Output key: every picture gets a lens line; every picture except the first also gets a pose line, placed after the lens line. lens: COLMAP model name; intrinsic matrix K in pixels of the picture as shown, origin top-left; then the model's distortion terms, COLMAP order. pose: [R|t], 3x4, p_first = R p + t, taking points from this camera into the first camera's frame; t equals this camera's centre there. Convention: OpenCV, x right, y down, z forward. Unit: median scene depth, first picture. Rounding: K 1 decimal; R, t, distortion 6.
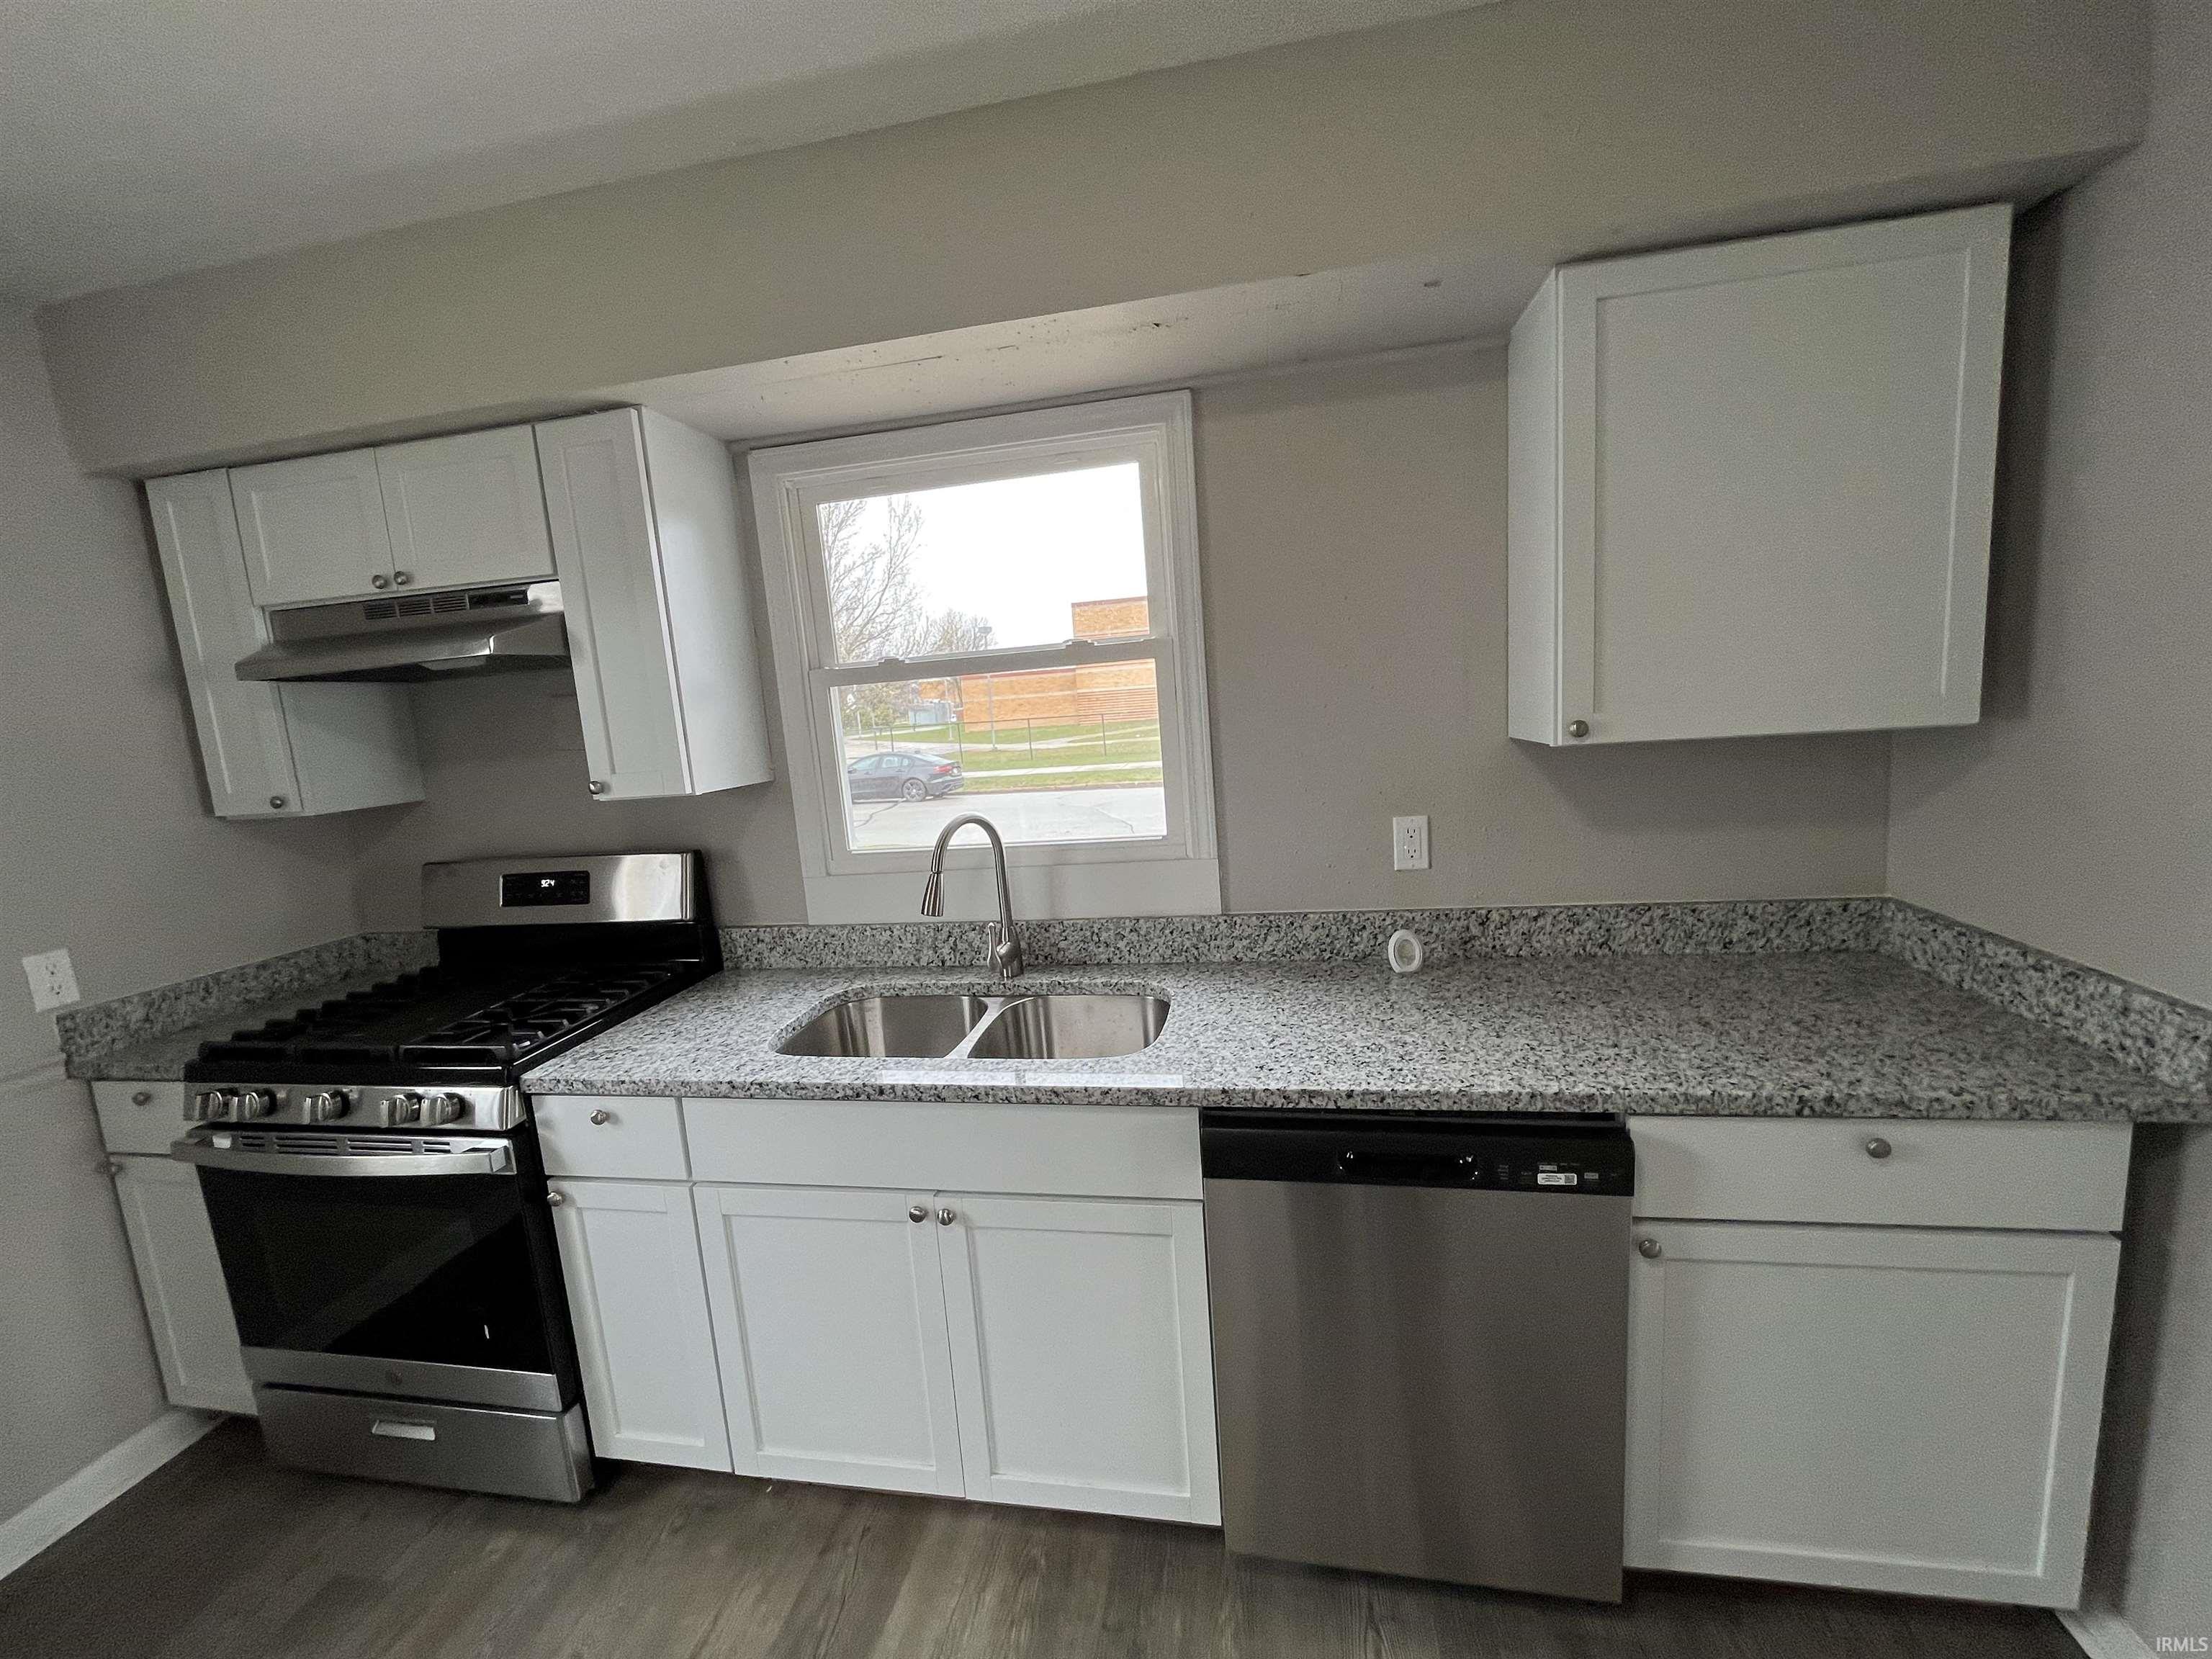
lens RADIAL K [[892.2, 0, 1102.1], [0, 892.2, 827.6], [0, 0, 1]] dist [-0.004609, -0.000540]
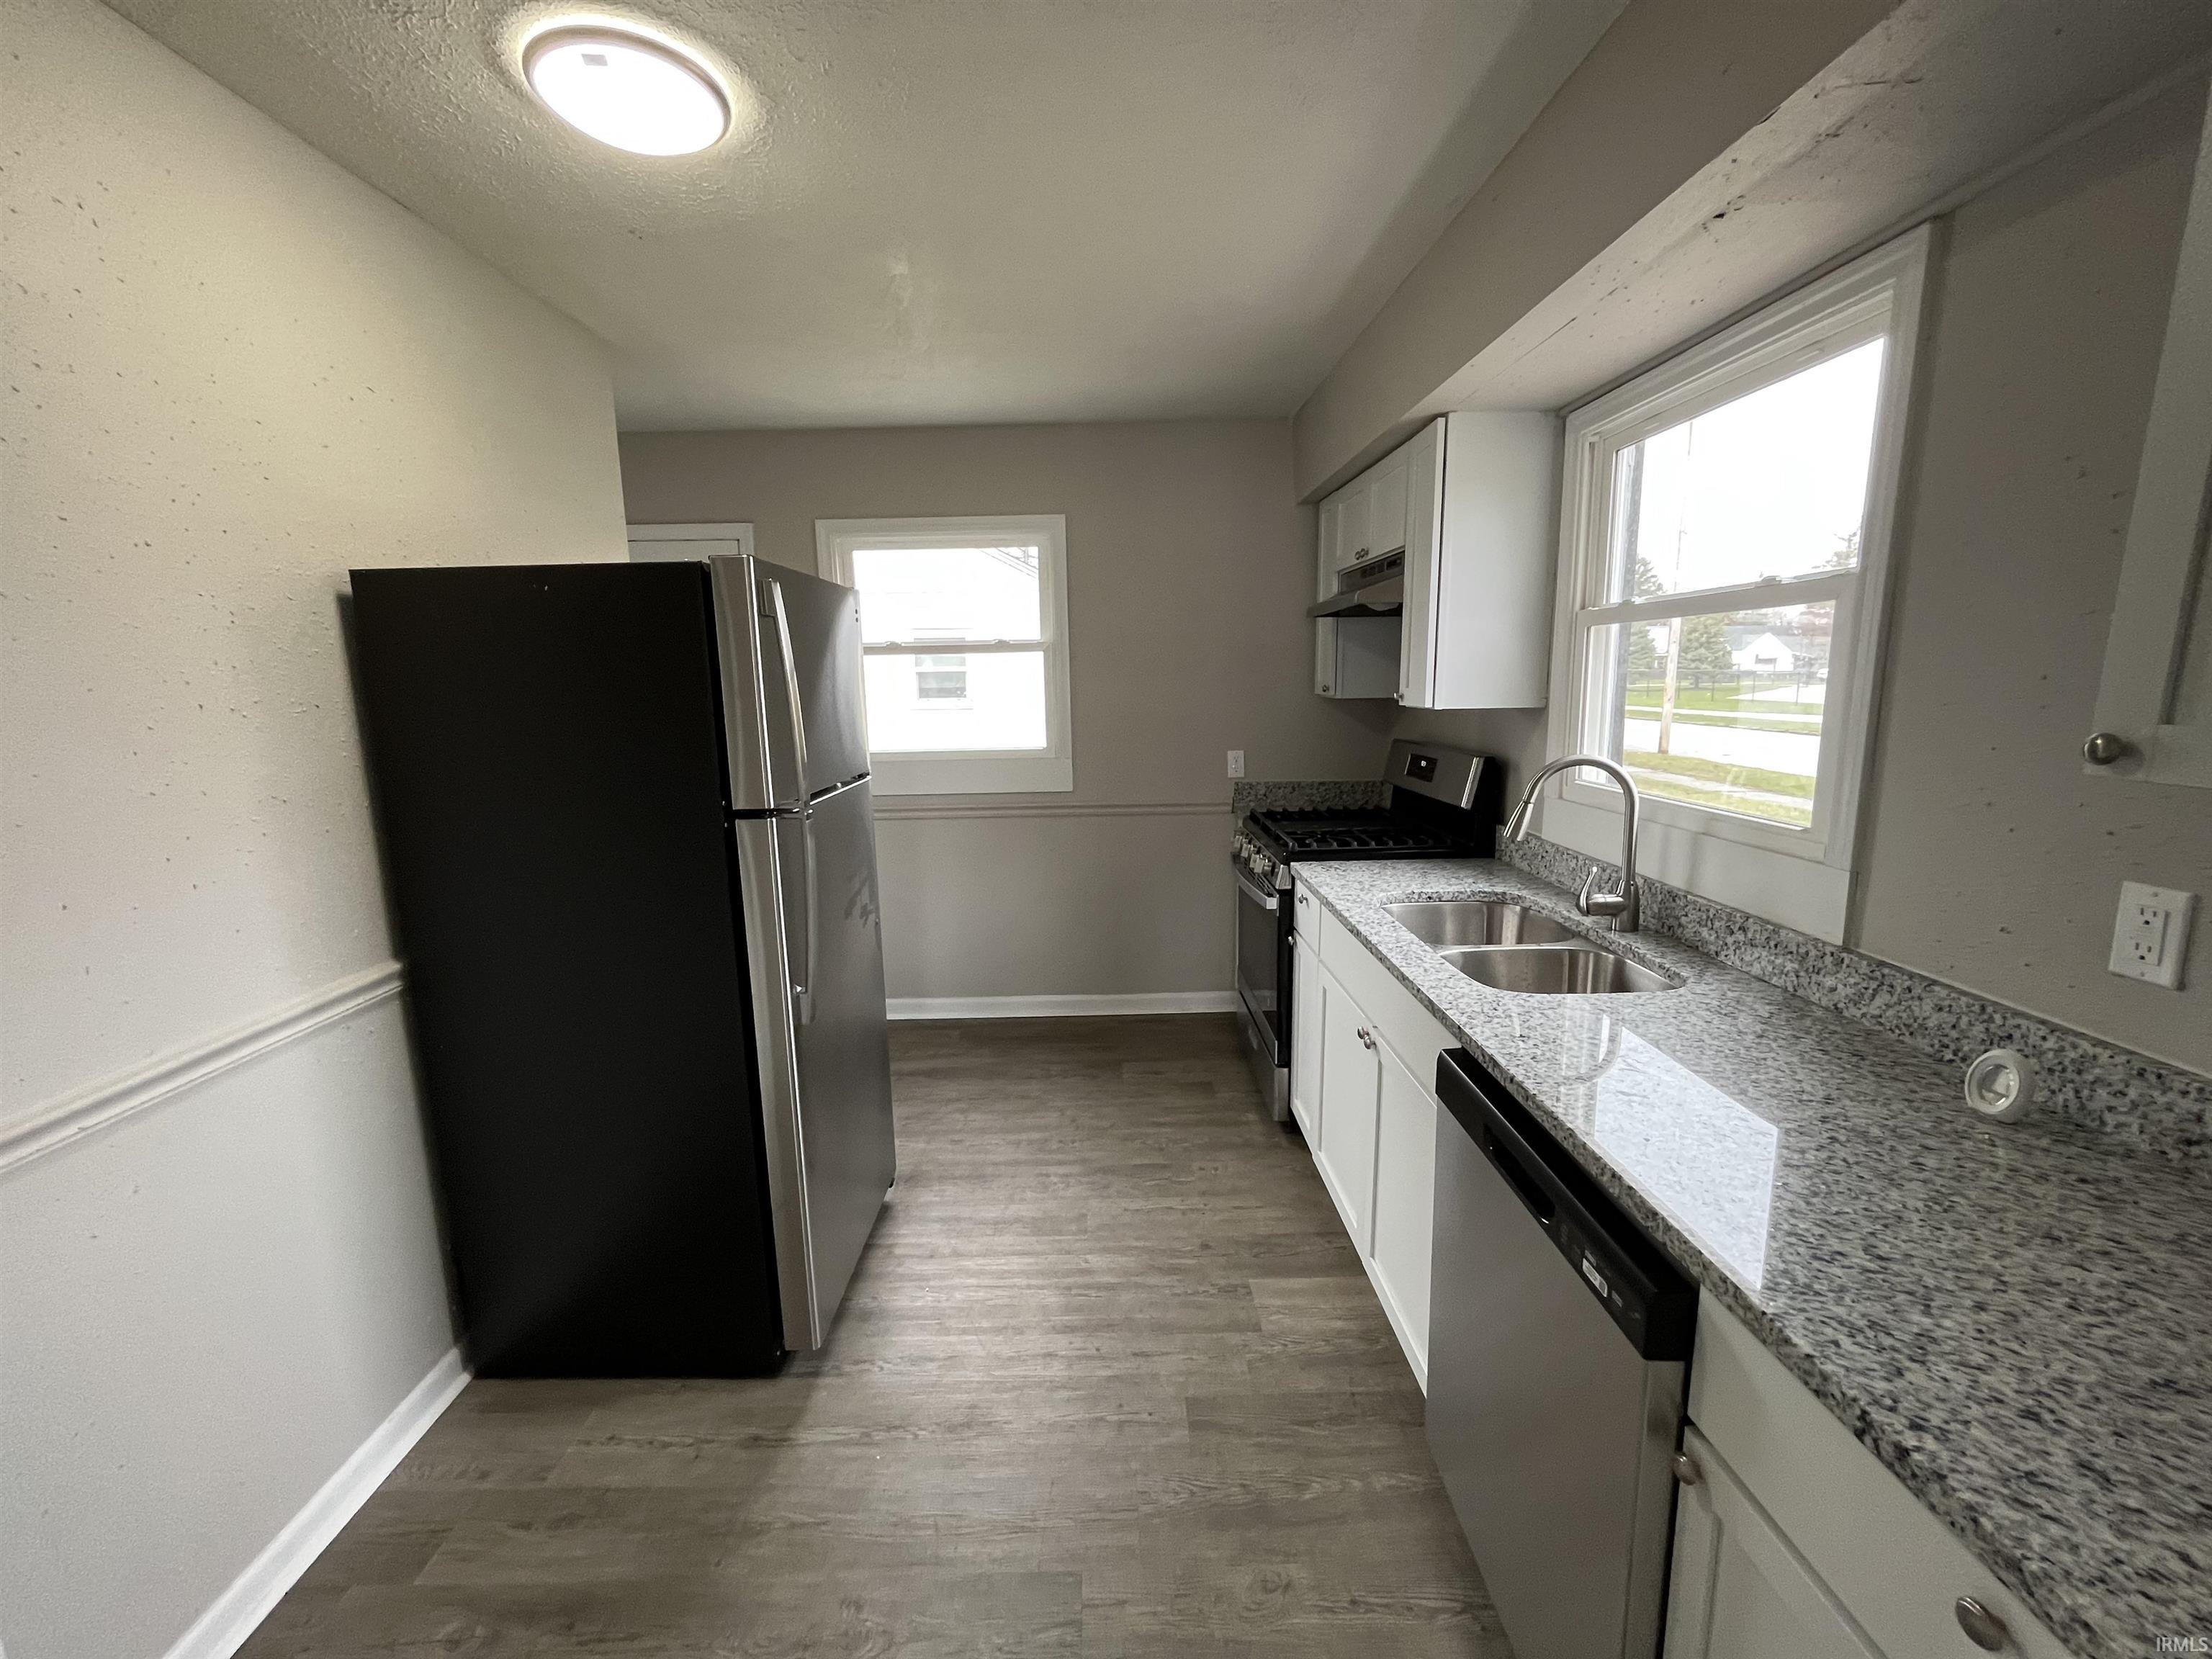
lens RADIAL K [[892.2, 0, 1095.6], [0, 892.2, 828.8], [0, 0, 1]] dist [-0.004609, -0.000540]
pose [[0.194246, 0.235175, -0.952345, 0.715324], [-0.135576, 0.967956, 0.211377, -0.072883], [0.971539, 0.088056, 0.219906, 0.222440]]
